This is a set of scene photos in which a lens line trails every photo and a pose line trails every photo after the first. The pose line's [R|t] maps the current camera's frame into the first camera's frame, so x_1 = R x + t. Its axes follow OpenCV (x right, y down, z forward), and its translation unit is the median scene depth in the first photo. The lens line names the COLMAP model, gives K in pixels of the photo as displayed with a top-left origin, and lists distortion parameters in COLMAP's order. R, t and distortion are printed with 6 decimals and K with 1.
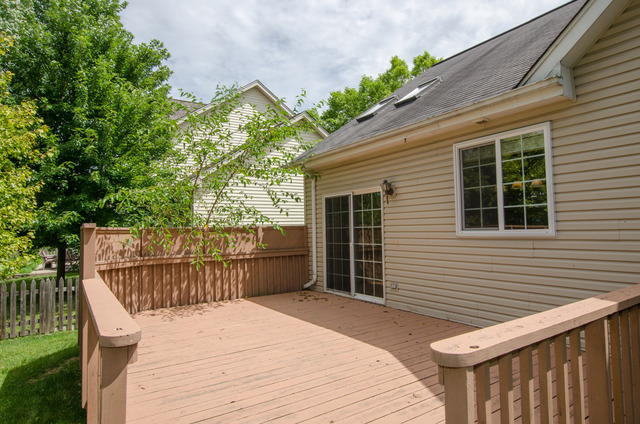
lens RADIAL K [[380.8, 0, 323.5], [0, 380.8, 200.7], [0, 0, 1]] dist [-0.002127, 0.001356]
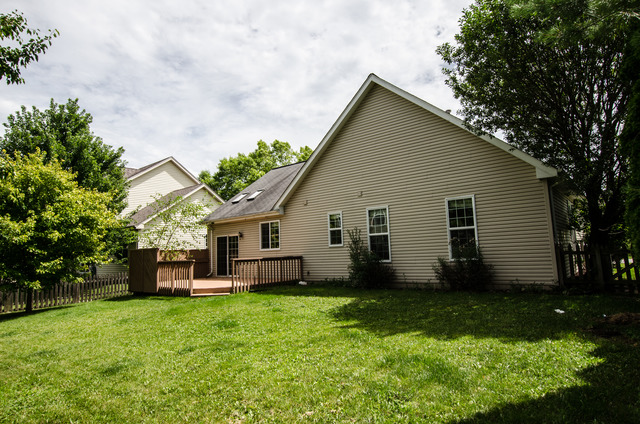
lens RADIAL K [[380.8, 0, 323.5], [0, 380.8, 200.7], [0, 0, 1]] dist [-0.002127, 0.001356]
pose [[0.966868, 0.033016, 0.253132, 0.043190], [-0.015341, 0.997324, -0.071486, -0.084612], [-0.254815, 0.065234, 0.964787, -1.709556]]
